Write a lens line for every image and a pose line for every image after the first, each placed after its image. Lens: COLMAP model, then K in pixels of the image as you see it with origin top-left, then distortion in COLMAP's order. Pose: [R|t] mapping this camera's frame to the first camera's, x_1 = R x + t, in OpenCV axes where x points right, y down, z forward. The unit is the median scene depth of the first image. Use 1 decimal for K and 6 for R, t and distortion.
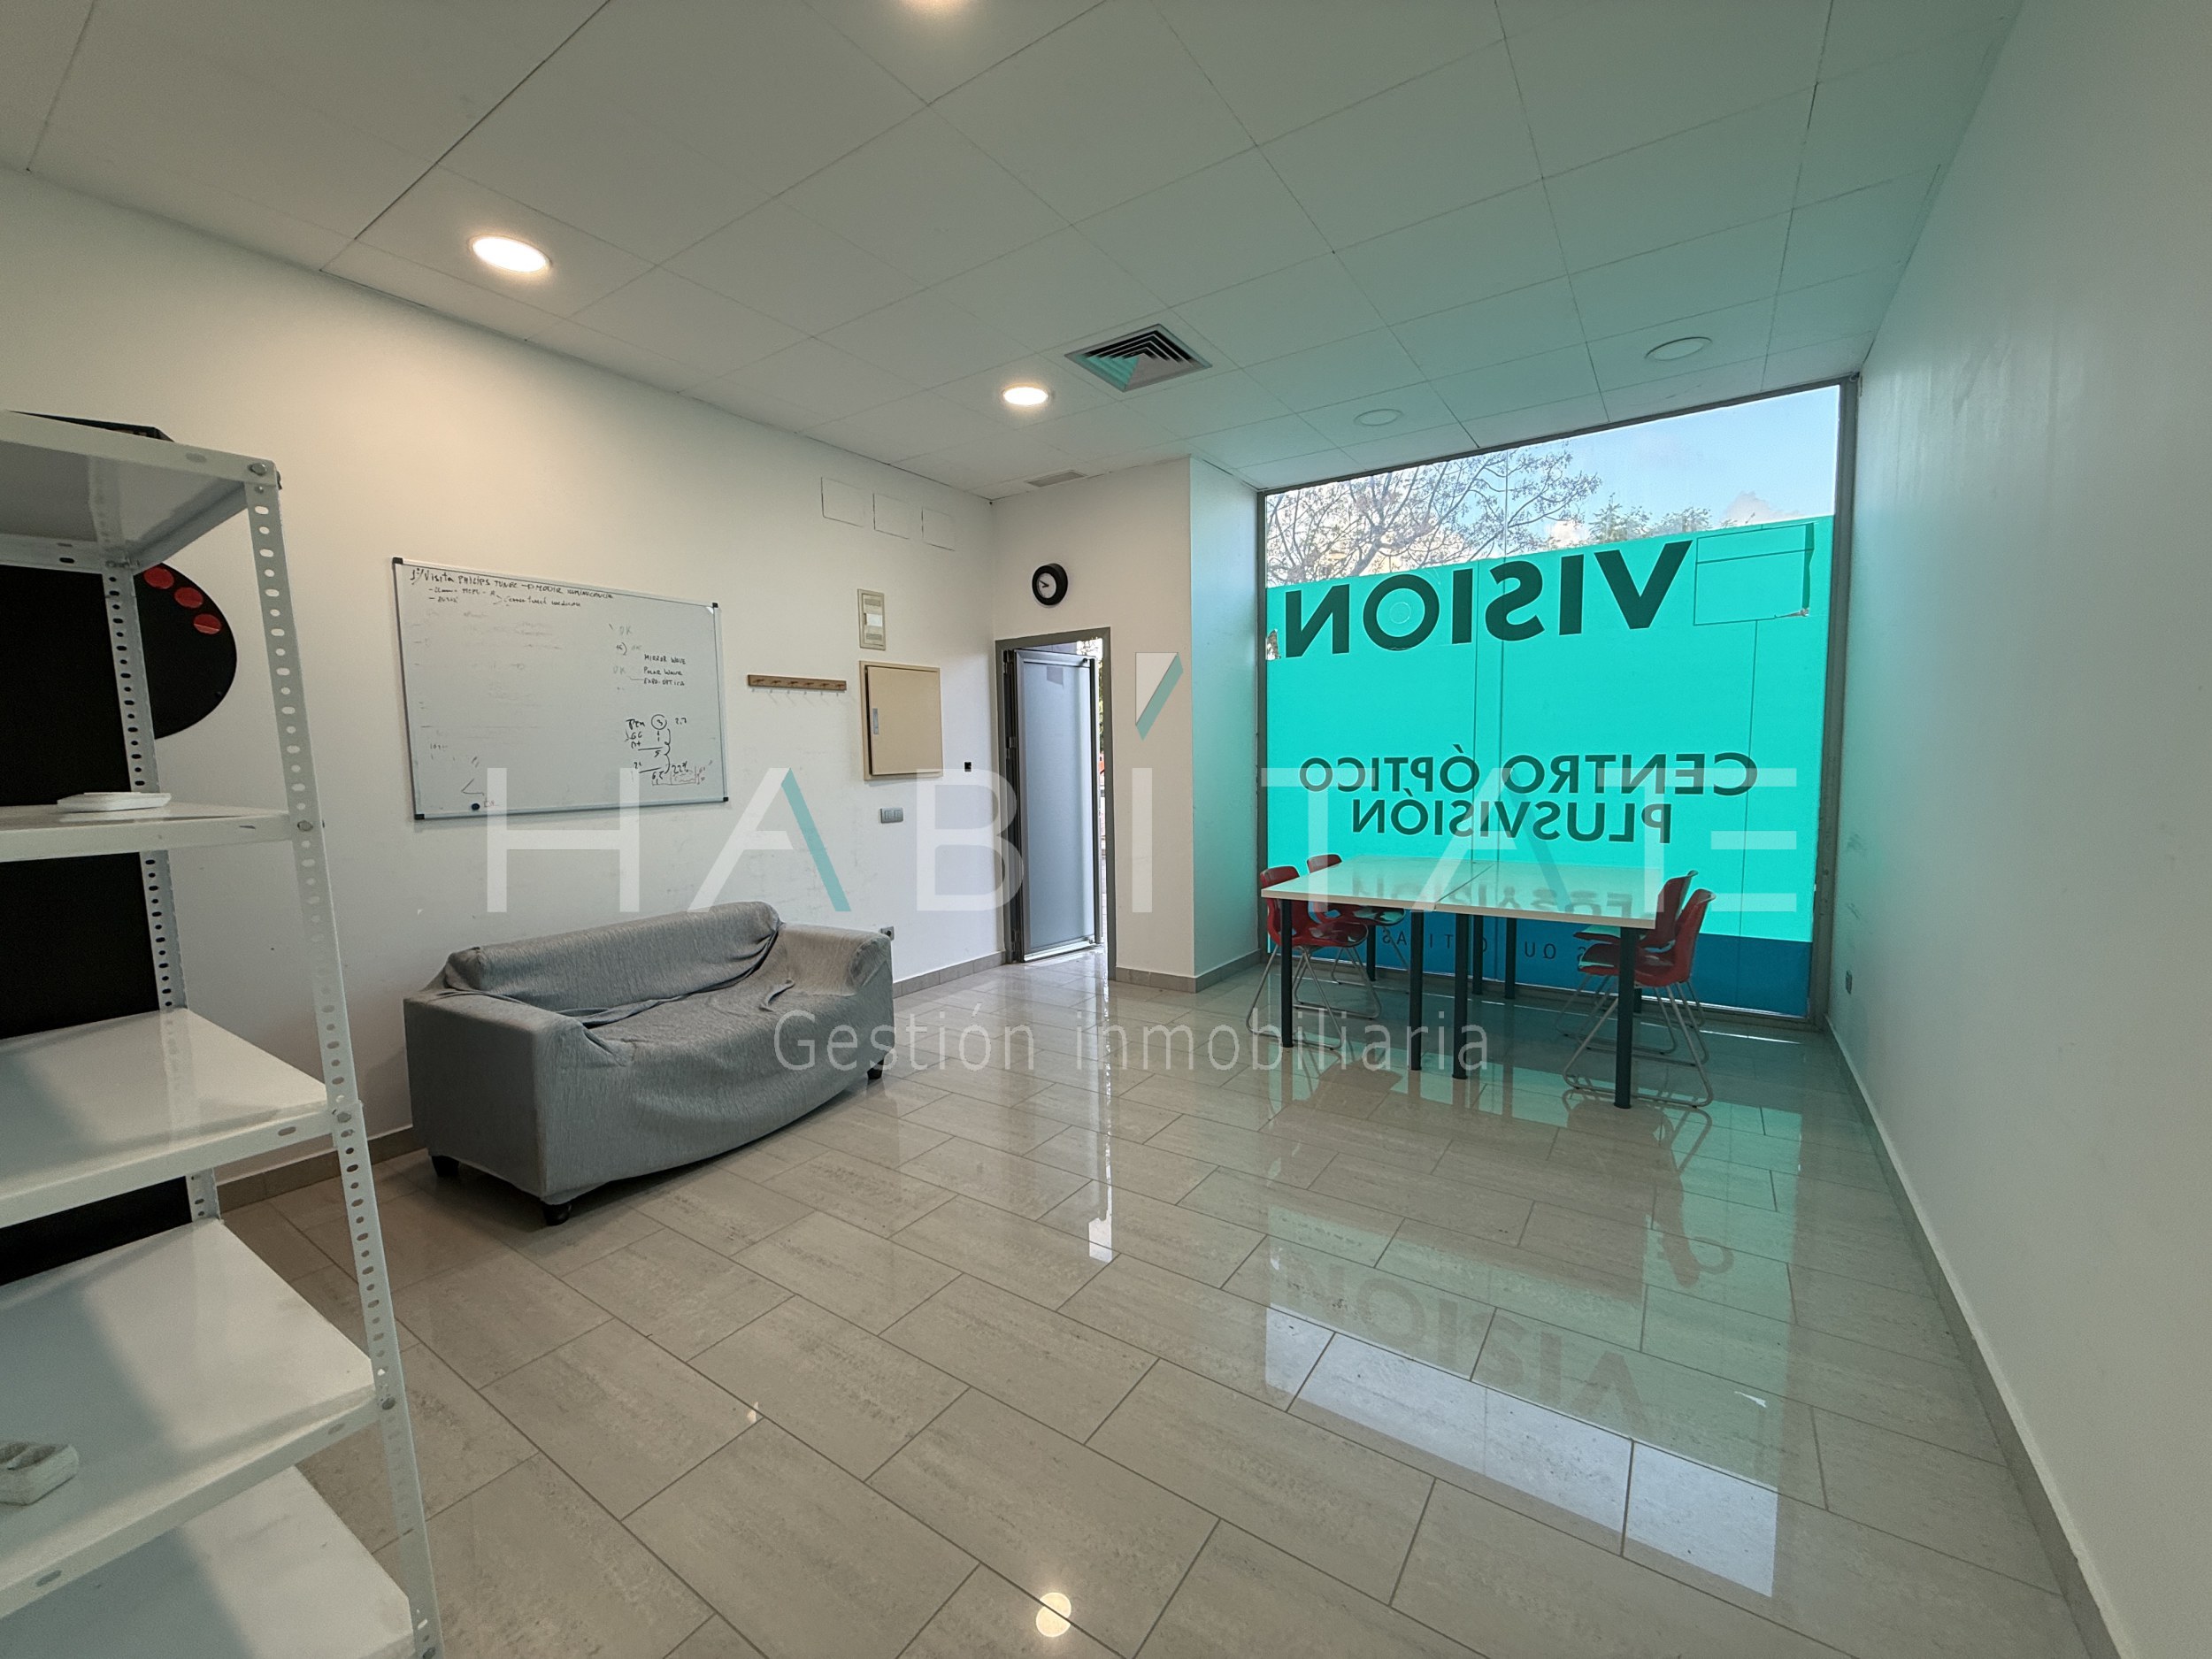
lens RADIAL K [[877.8, 0, 1098.3], [0, 877.8, 828.8], [0, 0, 1]] dist [-0.001304, 0.000270]
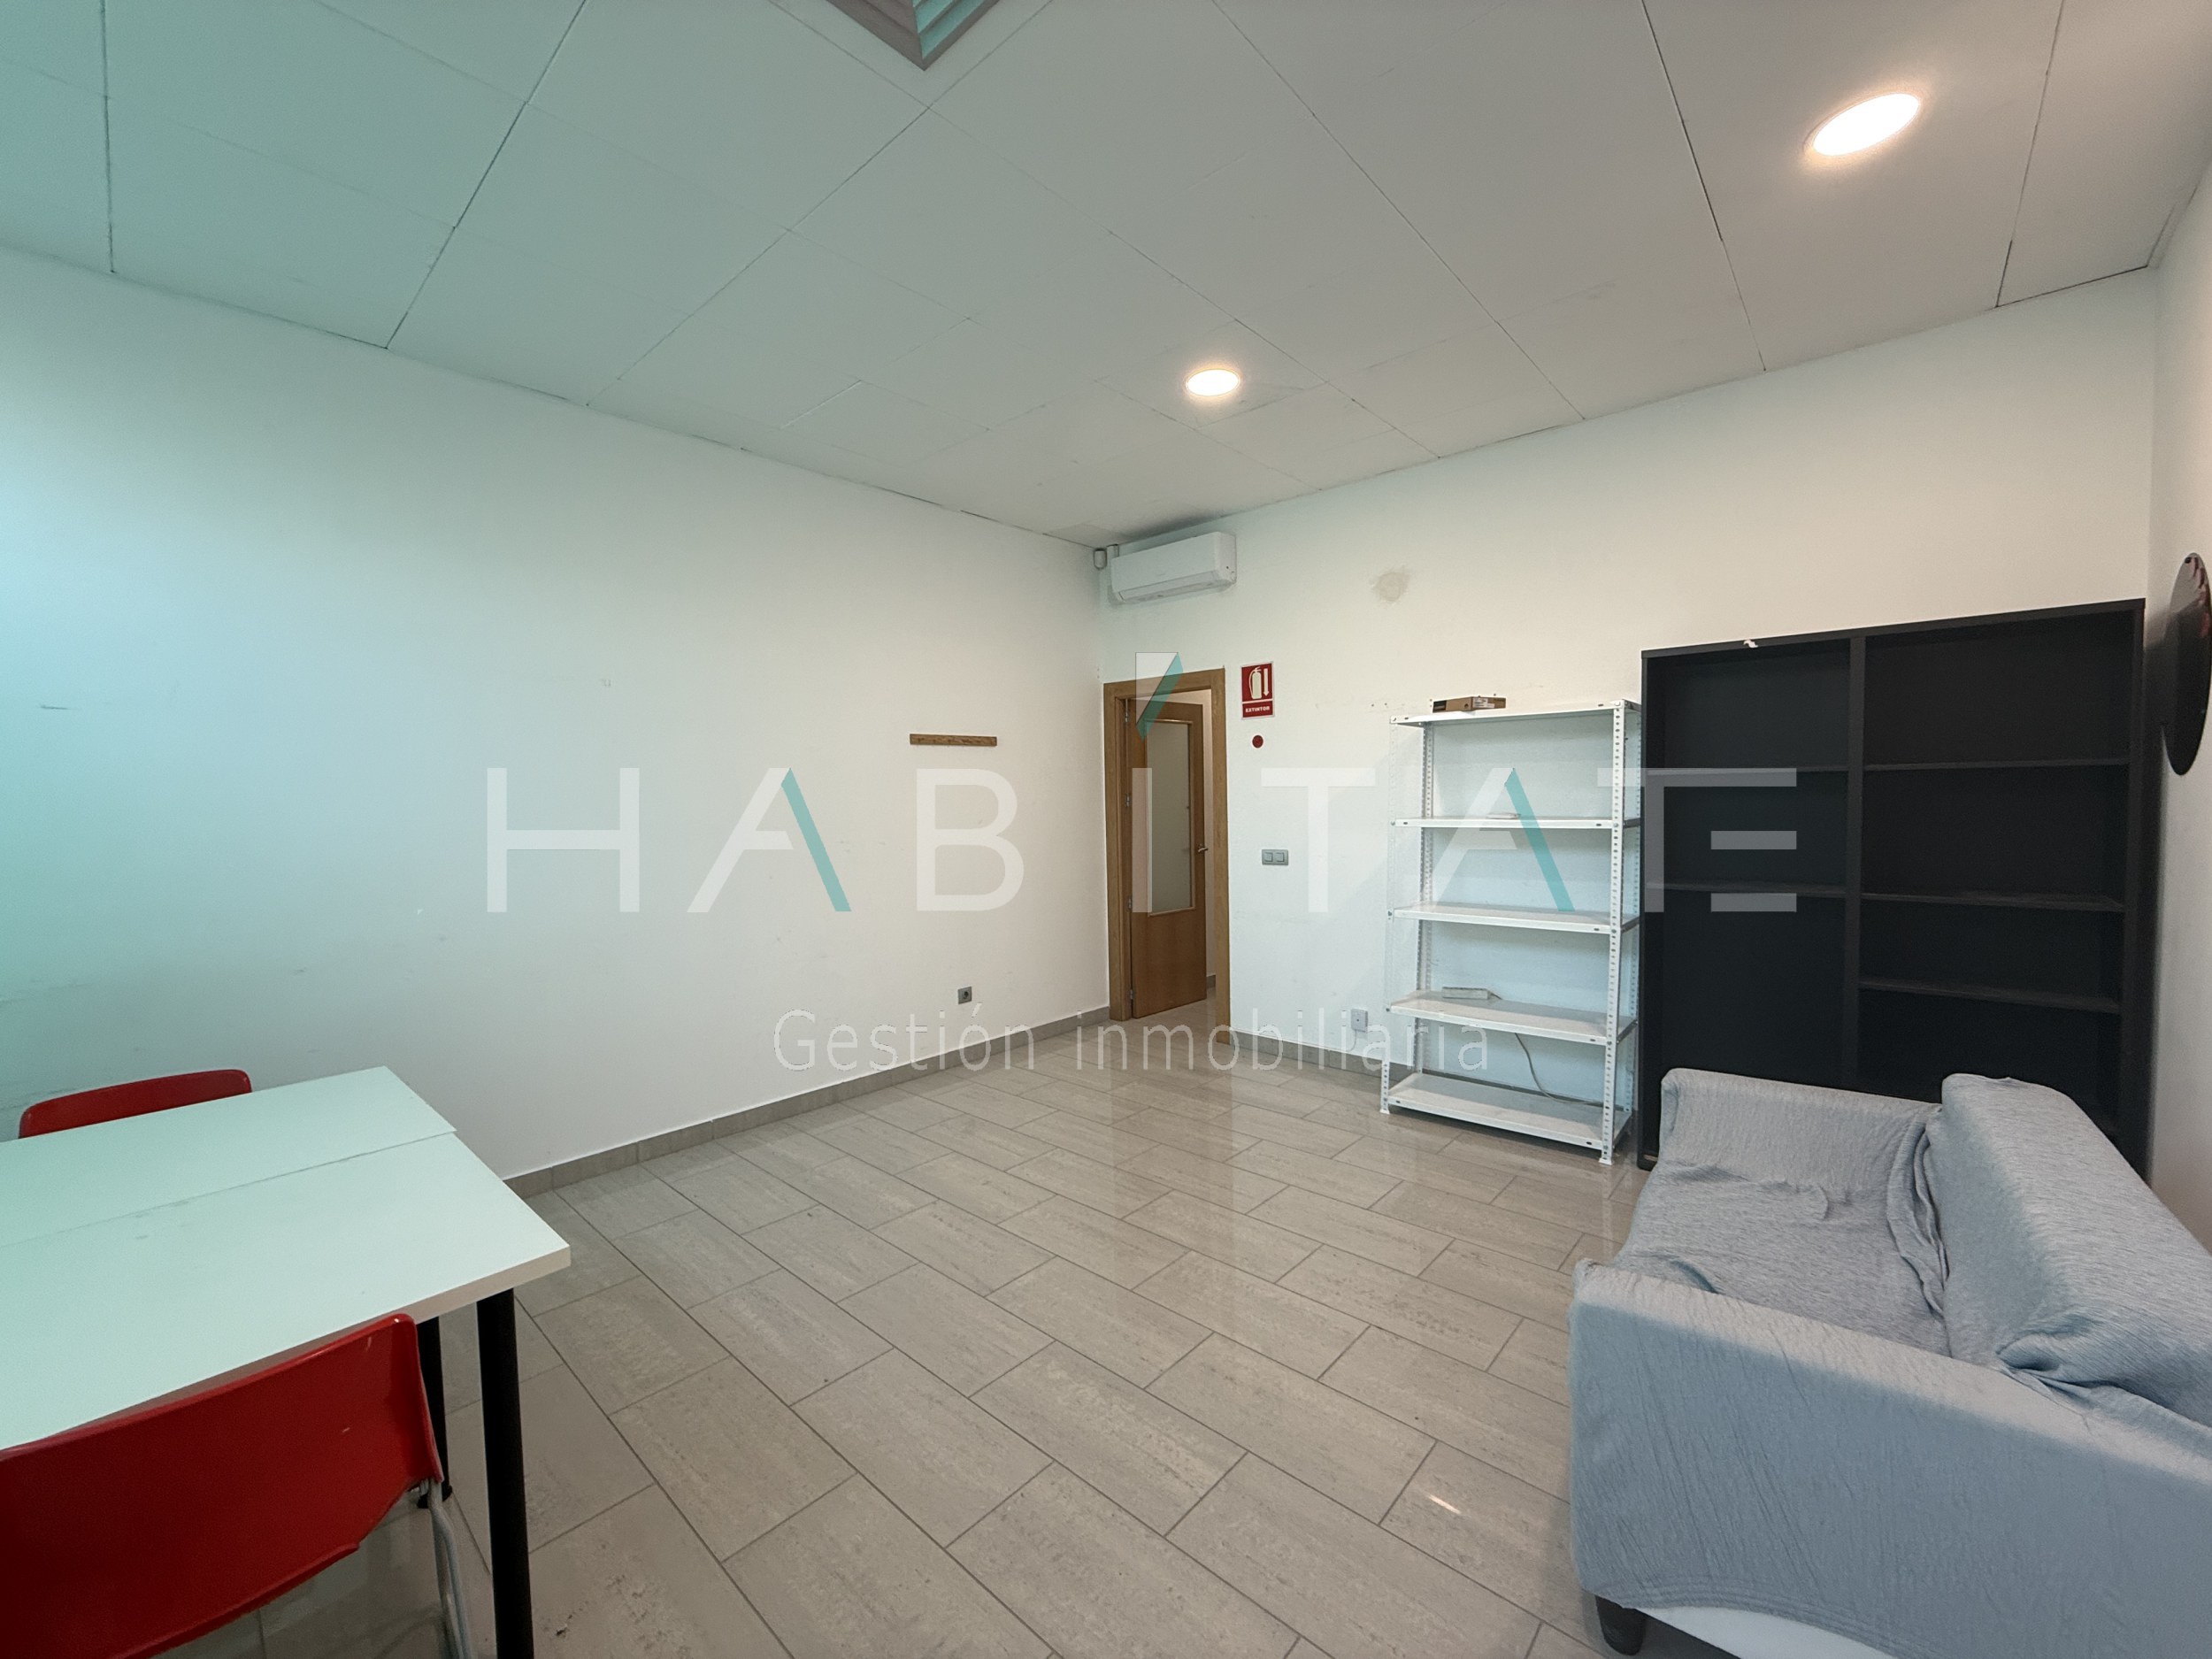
lens RADIAL K [[877.8, 0, 1098.3], [0, 877.8, 828.8], [0, 0, 1]] dist [-0.001304, 0.000270]
pose [[-0.989469, 0.029120, 0.141789, -0.087698], [0.047499, 0.990633, 0.128023, -0.140201], [-0.136733, 0.133410, -0.981583, 1.371052]]
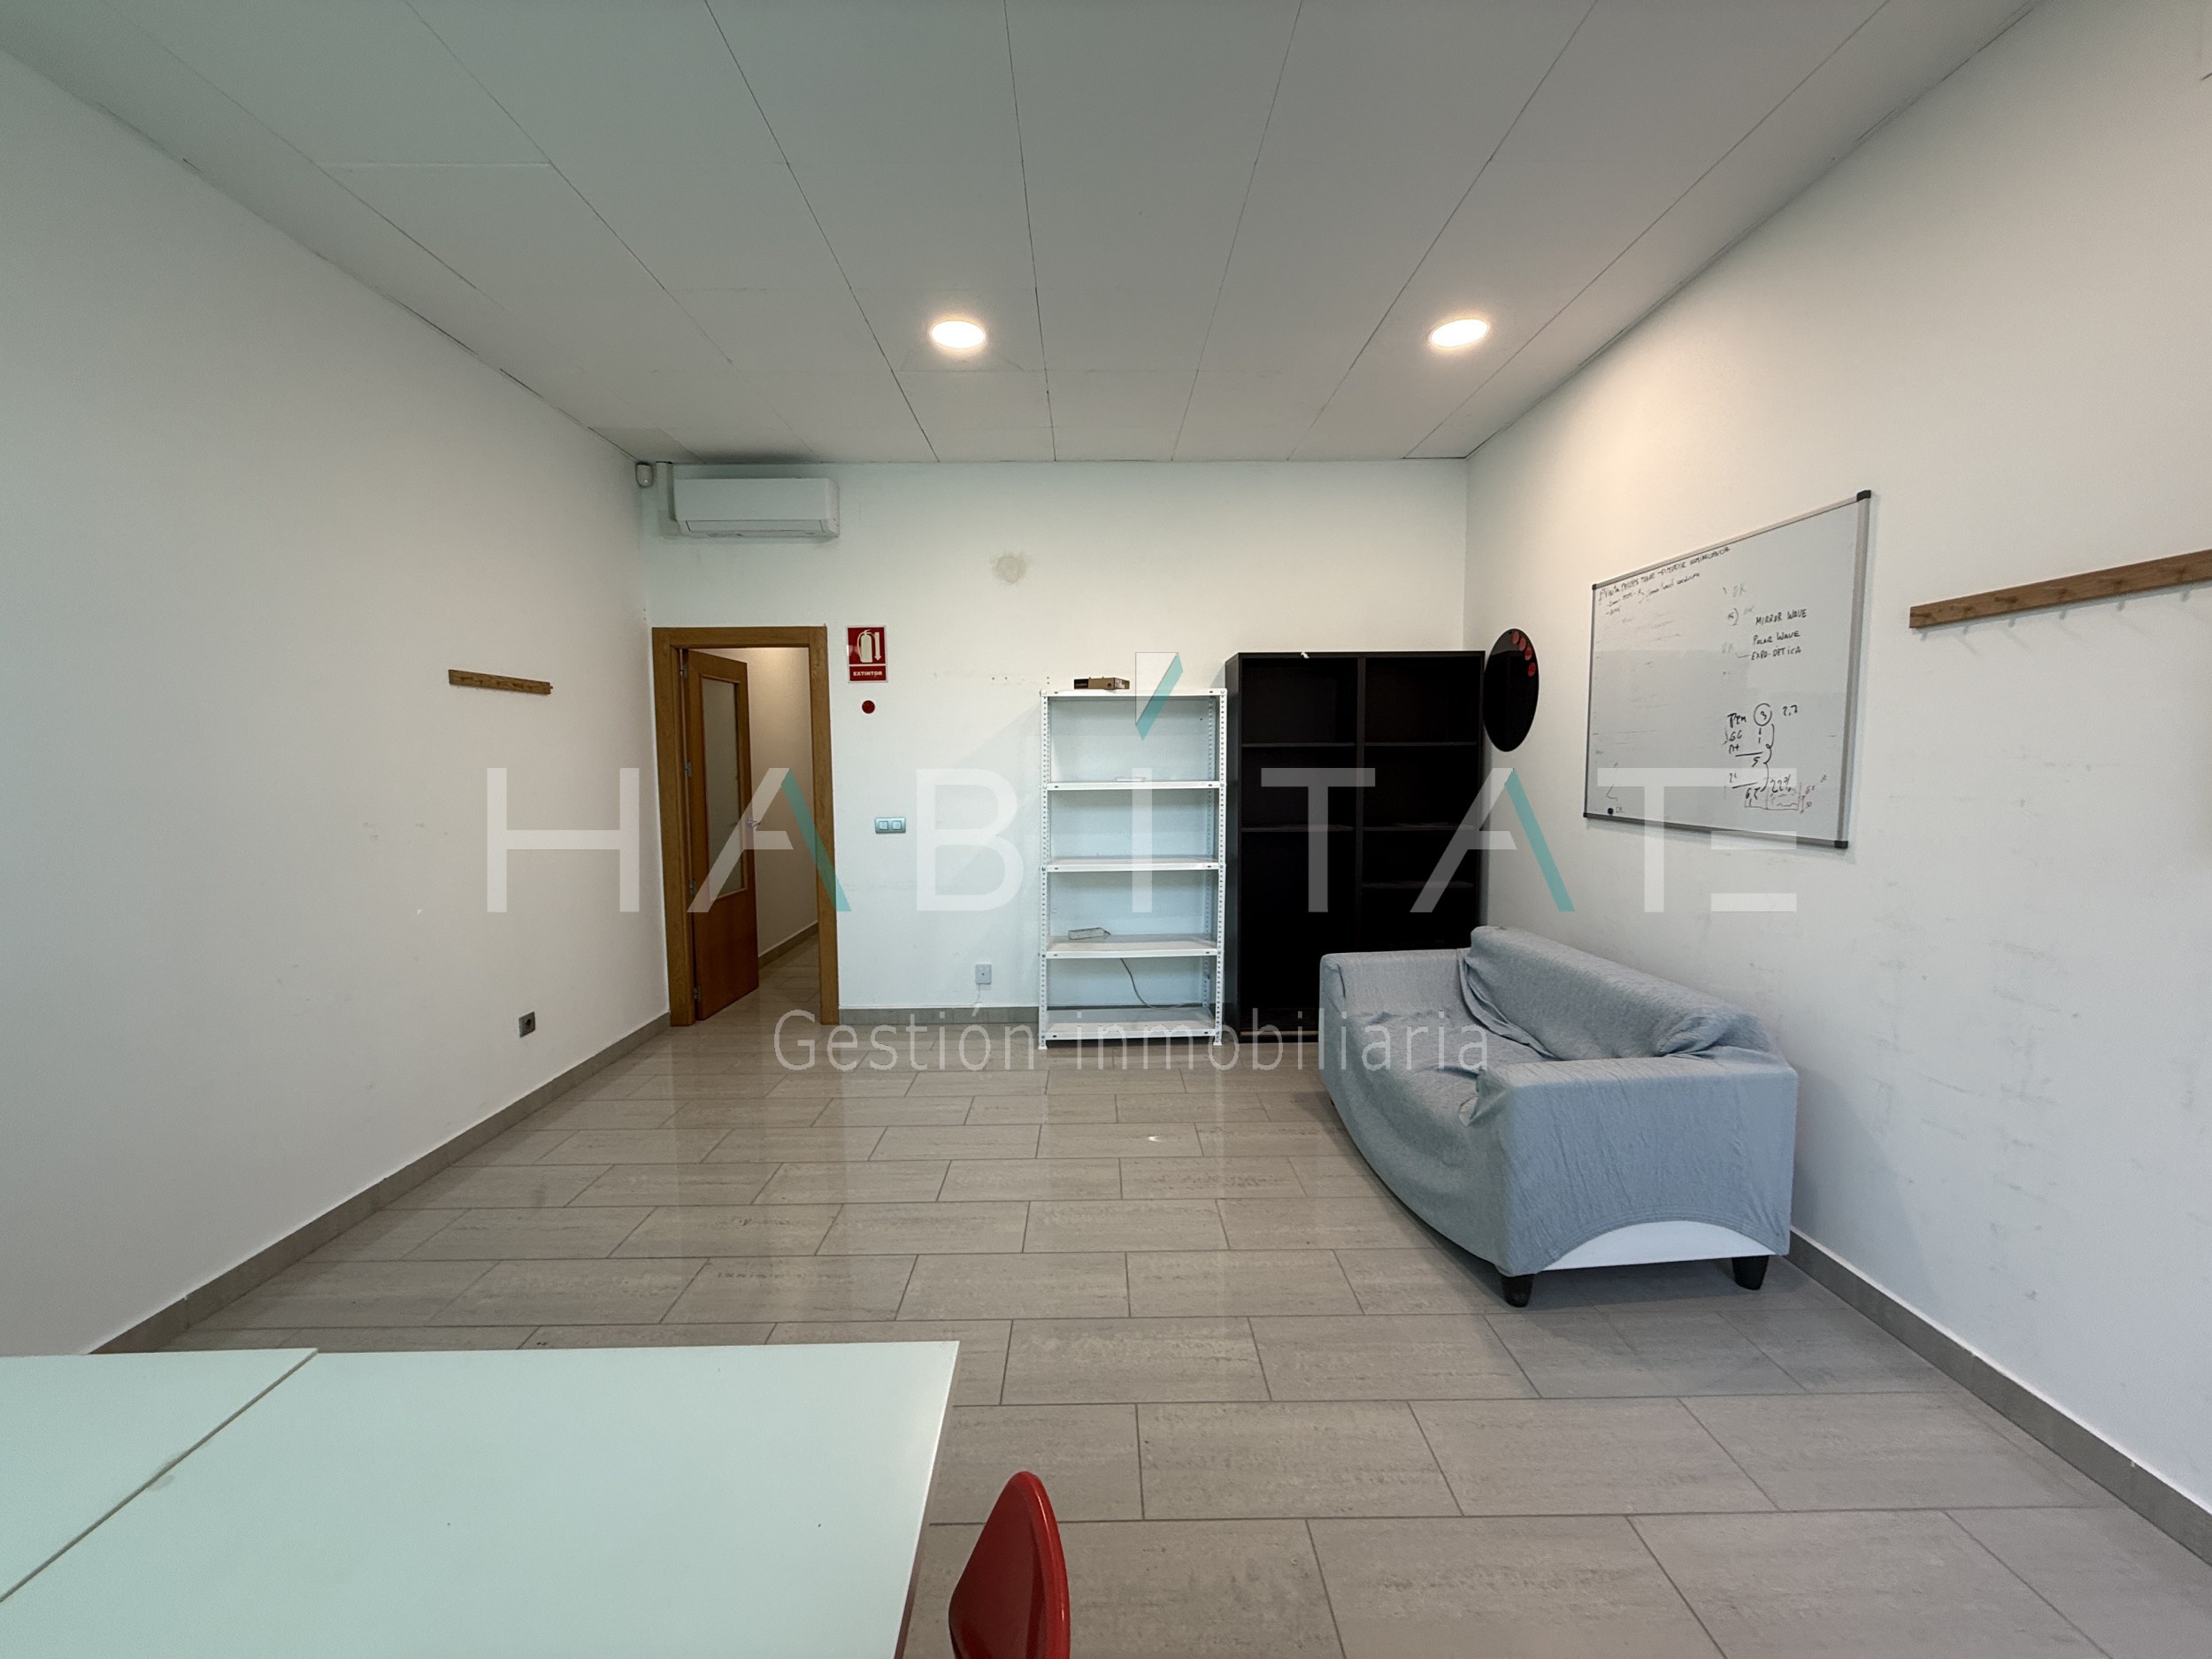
lens RADIAL K [[877.8, 0, 1098.3], [0, 877.8, 828.8], [0, 0, 1]] dist [-0.001304, 0.000270]
pose [[-0.821063, 0.067801, -0.566797, 0.306913], [-0.029052, 0.986671, 0.160111, -0.129447], [0.570098, 0.147928, -0.808149, 1.279091]]
